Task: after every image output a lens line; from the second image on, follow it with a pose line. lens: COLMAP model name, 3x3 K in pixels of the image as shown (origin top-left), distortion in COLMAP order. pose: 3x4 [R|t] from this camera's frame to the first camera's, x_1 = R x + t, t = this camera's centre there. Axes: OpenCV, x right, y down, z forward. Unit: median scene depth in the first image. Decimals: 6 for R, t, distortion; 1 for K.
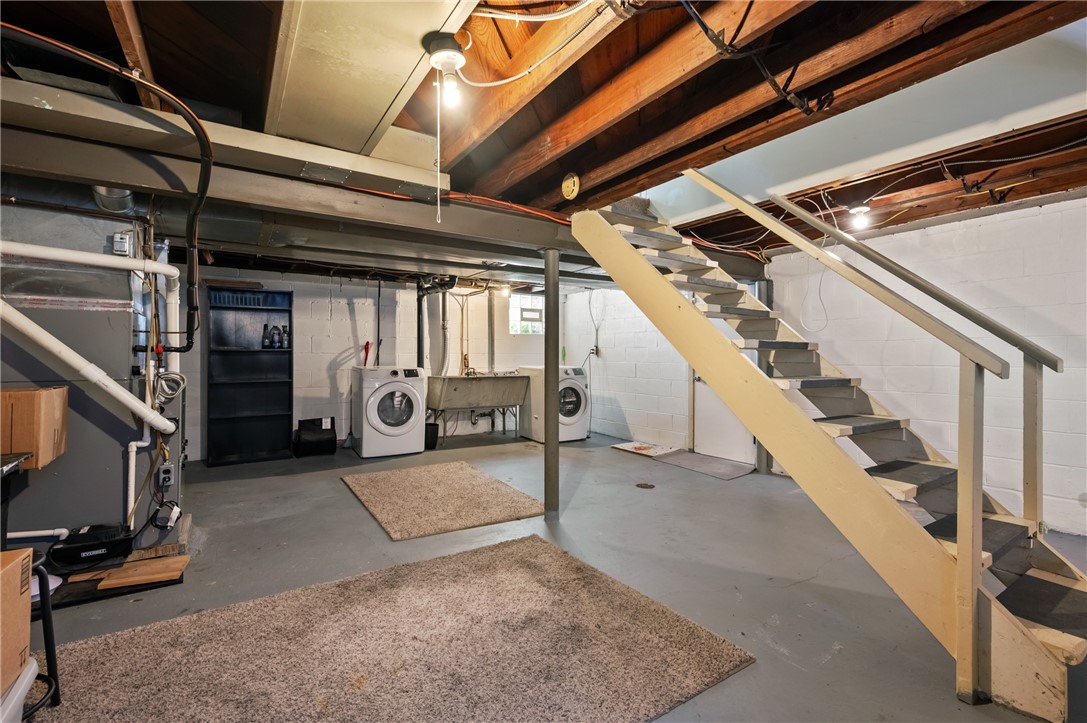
lens RADIAL K [[466.7, 0, 542.3], [0, 466.7, 356.6], [0, 0, 1]] dist [0.004724, 0.000299]
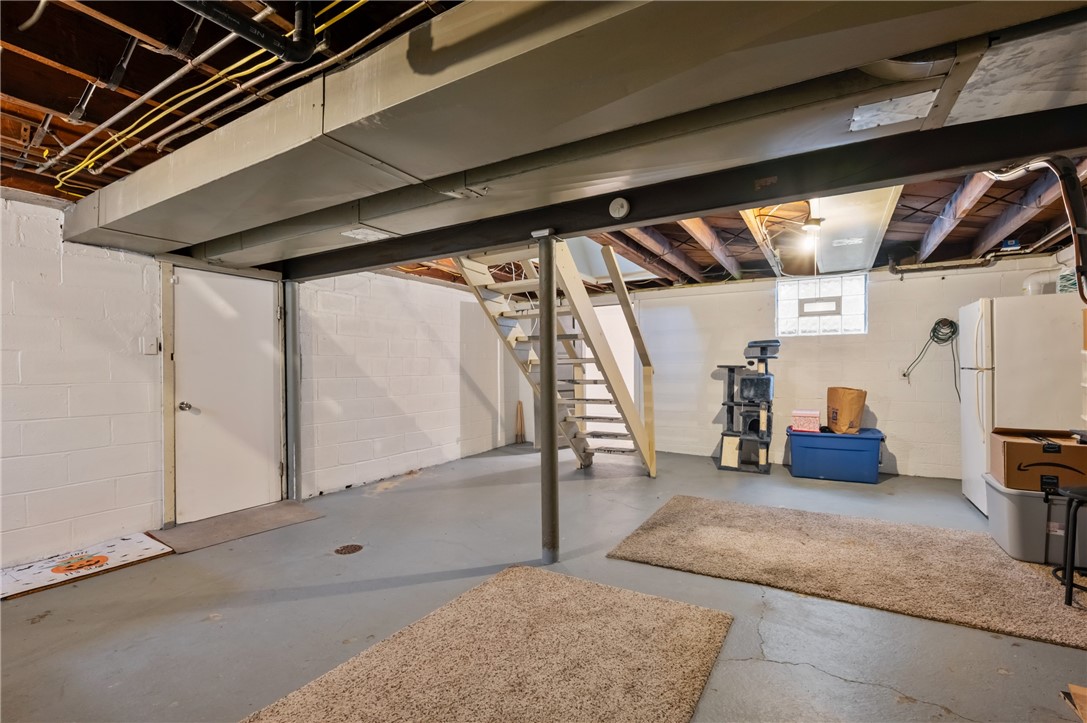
lens RADIAL K [[466.7, 0, 542.3], [0, 466.7, 356.6], [0, 0, 1]] dist [0.004724, 0.000299]
pose [[-0.415164, 0.015983, 0.909606, -0.725127], [0.001374, 0.999856, -0.016942, -0.014806], [-0.909745, -0.005784, -0.415126, 1.299097]]
